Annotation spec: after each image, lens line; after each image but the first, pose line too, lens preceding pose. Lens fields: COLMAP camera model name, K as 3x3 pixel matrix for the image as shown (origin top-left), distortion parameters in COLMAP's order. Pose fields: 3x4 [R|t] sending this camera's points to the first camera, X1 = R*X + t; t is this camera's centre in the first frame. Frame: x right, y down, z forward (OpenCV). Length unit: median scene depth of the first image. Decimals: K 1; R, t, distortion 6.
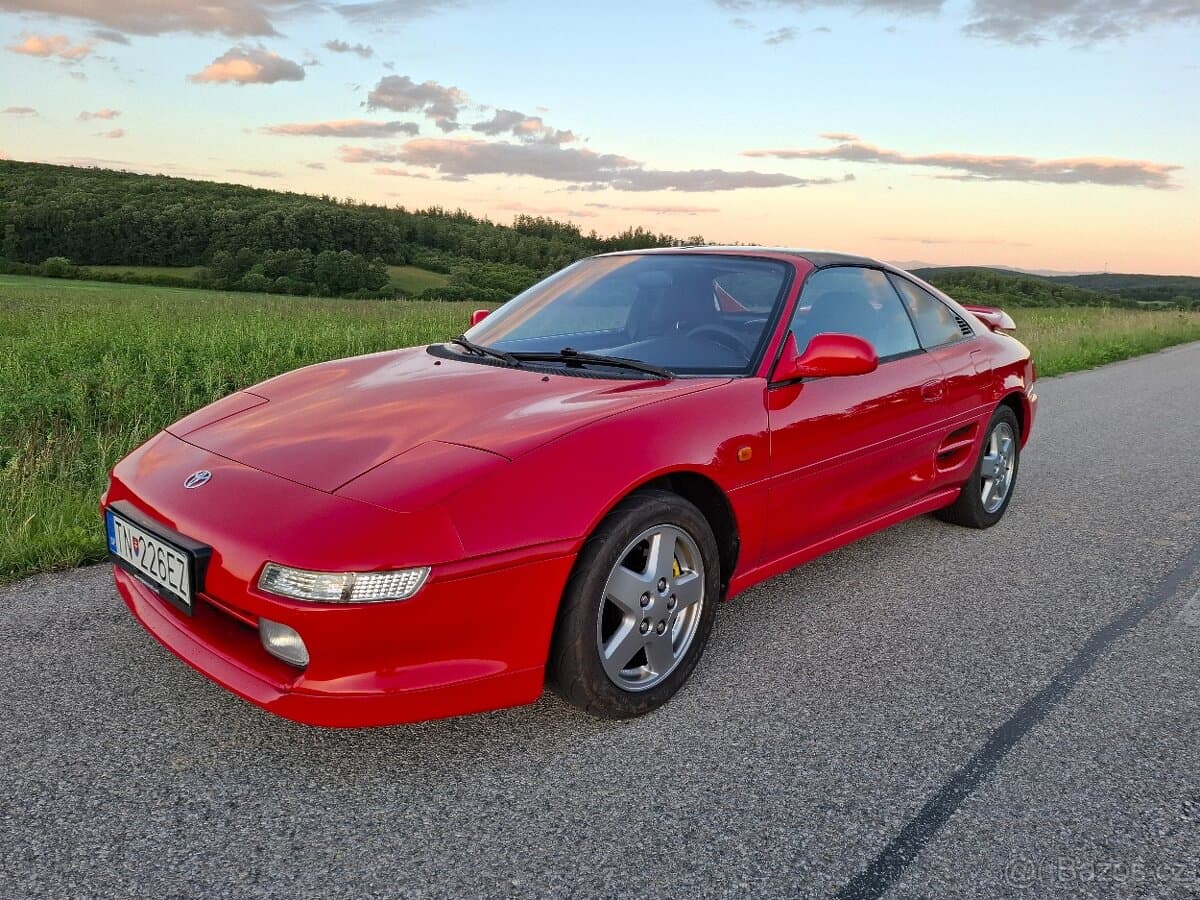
lens RADIAL K [[840.3, 0, 604.0], [0, 840.3, 444.6], [0, 0, 1]] dist [0.044108, -0.048231]
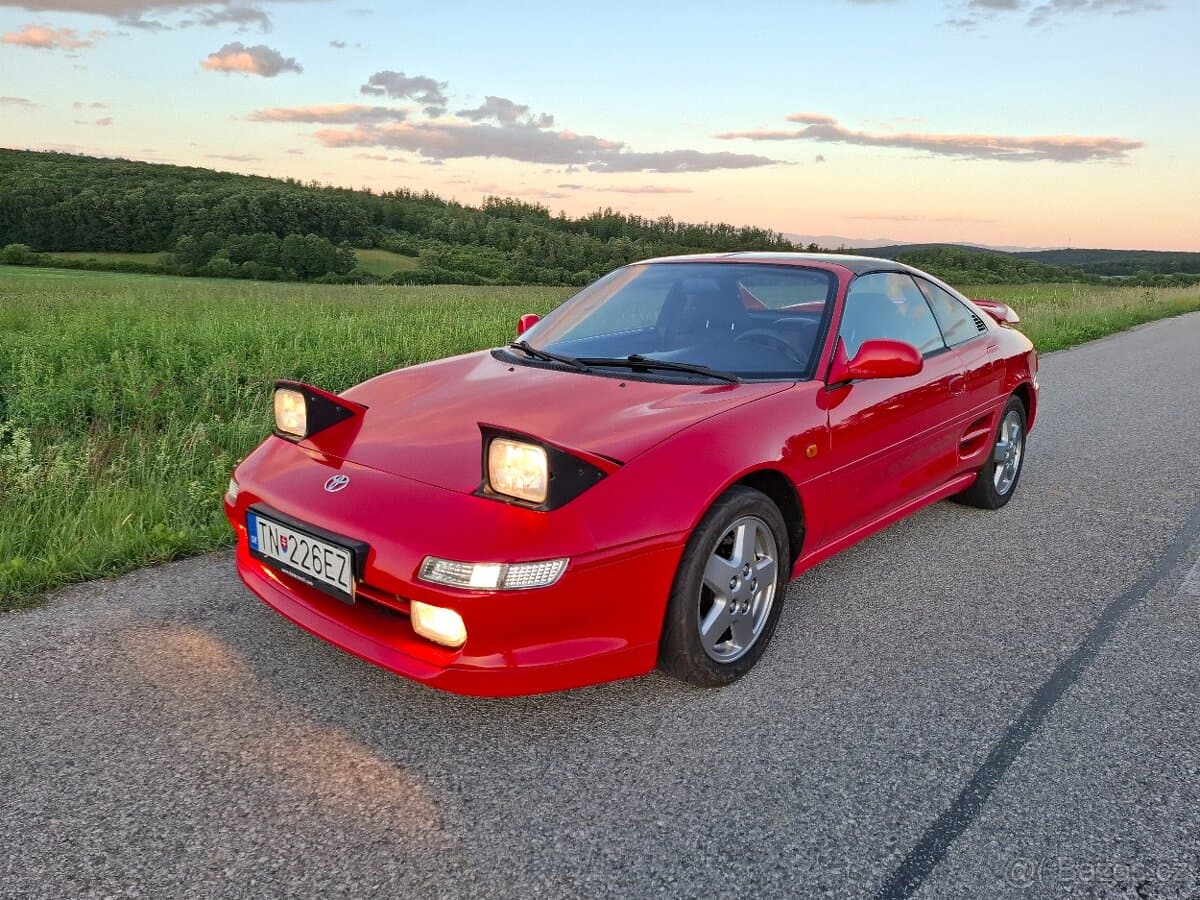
lens RADIAL K [[840.3, 0, 593.8], [0, 840.3, 444.5], [0, 0, 1]] dist [0.044108, -0.048231]
pose [[0.999610, -0.016209, 0.022747, -0.136969], [0.015699, 0.999625, 0.022439, -0.025128], [-0.023102, -0.022073, 0.999489, -0.105104]]
